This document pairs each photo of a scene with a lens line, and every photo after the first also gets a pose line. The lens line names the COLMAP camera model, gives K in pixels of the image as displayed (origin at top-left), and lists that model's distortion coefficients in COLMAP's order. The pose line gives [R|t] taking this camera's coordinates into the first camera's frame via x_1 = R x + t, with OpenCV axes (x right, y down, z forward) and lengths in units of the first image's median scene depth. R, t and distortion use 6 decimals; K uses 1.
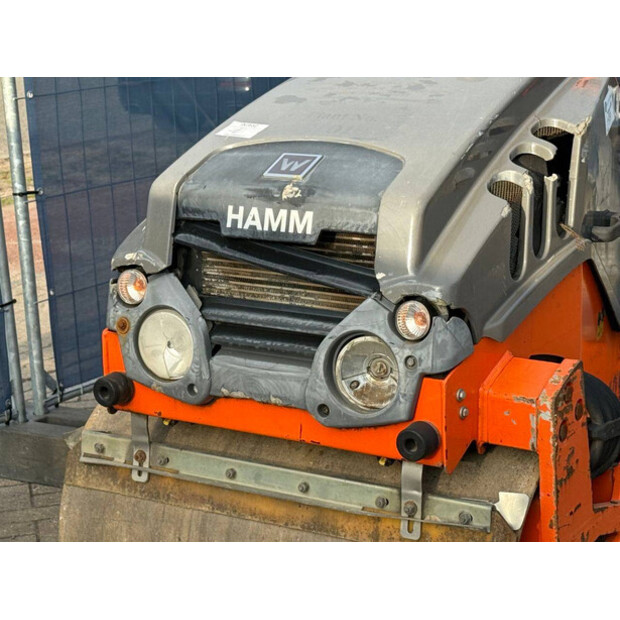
lens RADIAL K [[1559.9, 0, 309.9], [0, 1559.9, 311.5], [0, 0, 1]] dist [0.110239, 0.000000]
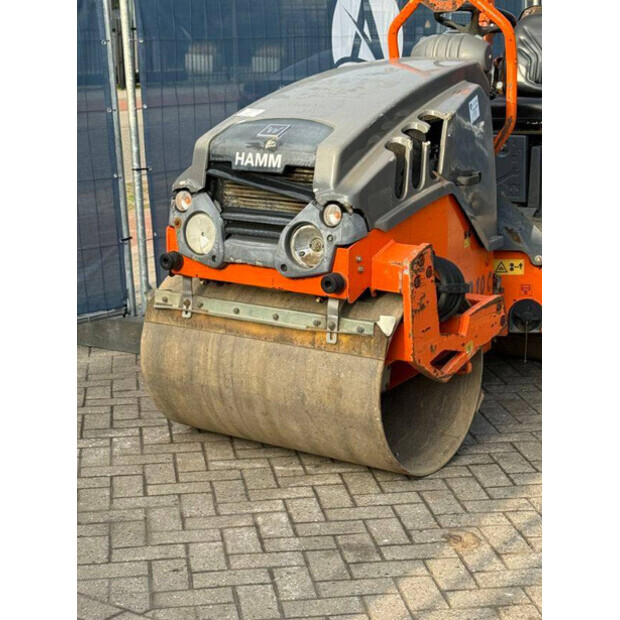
lens RADIAL K [[1243.6, 0, 310.6], [0, 1243.6, 310.8], [0, 0, 1]] dist [0.151168, 0.000000]
pose [[0.996896, 0.033860, -0.071083, 0.135382], [-0.034759, 0.999330, -0.011447, 0.122222], [0.070648, 0.013882, 0.997405, -0.385806]]
